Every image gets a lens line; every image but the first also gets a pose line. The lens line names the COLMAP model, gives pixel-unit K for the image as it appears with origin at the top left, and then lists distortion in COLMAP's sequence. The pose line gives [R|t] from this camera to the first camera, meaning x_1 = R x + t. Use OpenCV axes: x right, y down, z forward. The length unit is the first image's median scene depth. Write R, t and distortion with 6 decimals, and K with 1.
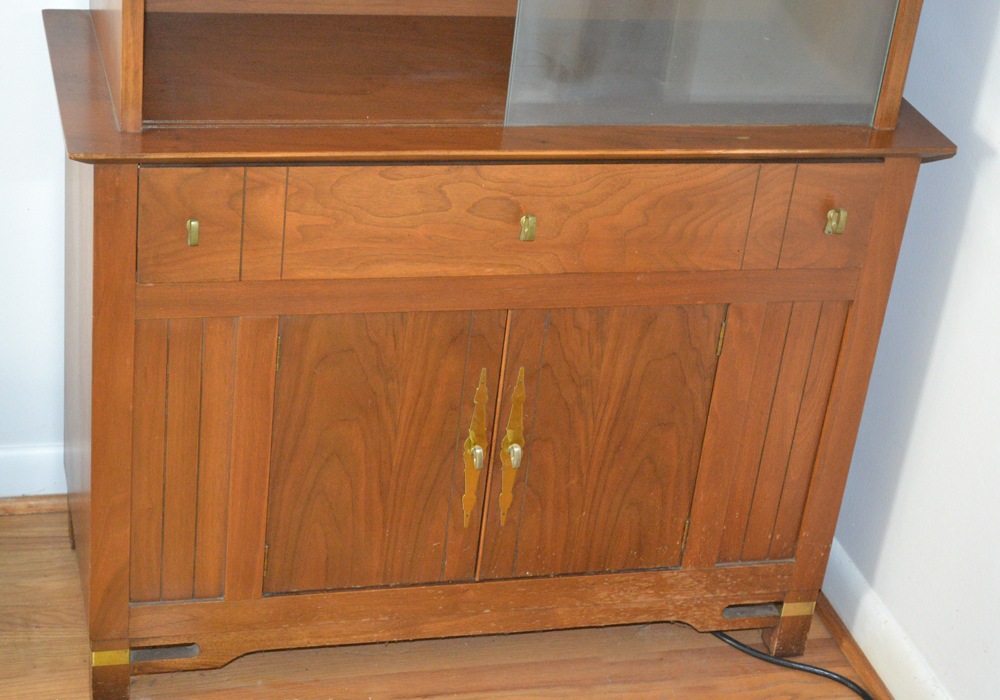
lens RADIAL K [[1966.7, 0, 500.0], [0, 1966.7, 350.0], [0, 0, 1]] dist [-0.030824, -0.175950]
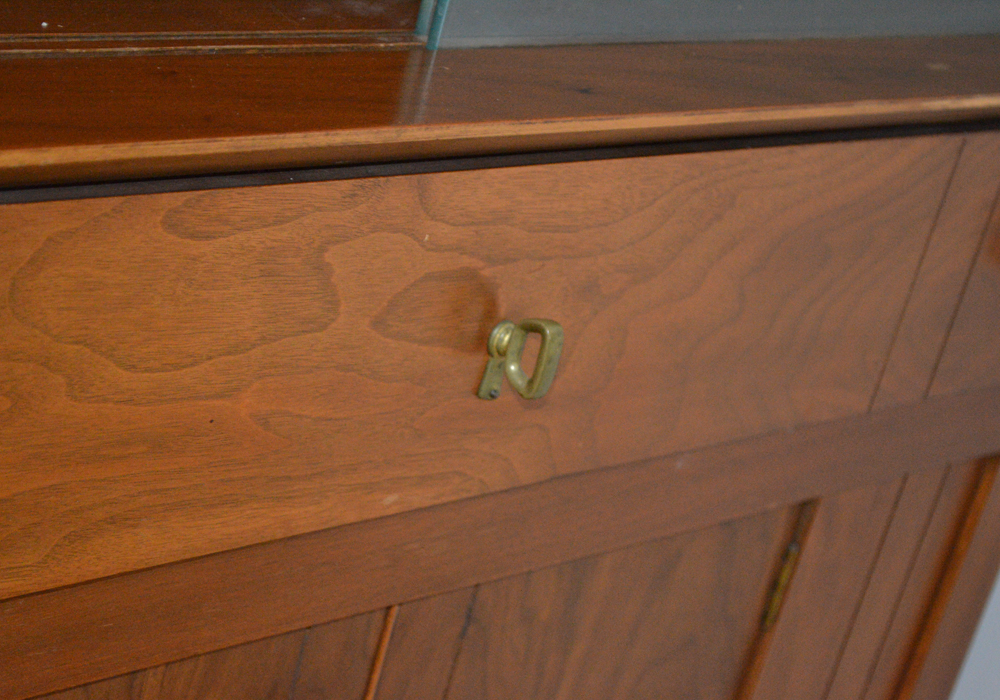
lens RADIAL K [[2415.3, 0, 500.0], [0, 2415.3, 350.0], [0, 0, 1]] dist [0.011071, 0.205865]
pose [[0.859557, -0.086768, 0.503621, -0.188828], [0.094754, 0.995453, 0.009783, -0.067894], [-0.502179, 0.039311, 0.863870, 0.658521]]
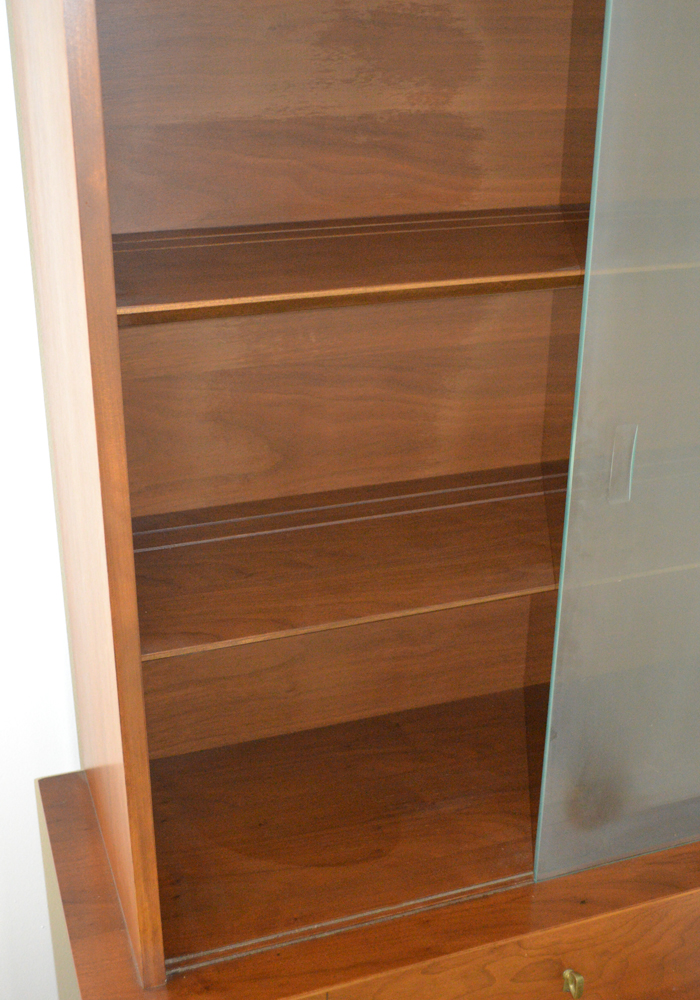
lens RADIAL K [[1173.0, 0, 313.8], [0, 1173.0, 500.3], [0, 0, 1]] dist [-0.021061, -0.005893]
pose [[0.992094, -0.124682, 0.014252, -0.089160], [0.125463, 0.987952, -0.090610, -0.258005], [-0.002783, 0.091682, 0.995784, 0.416406]]
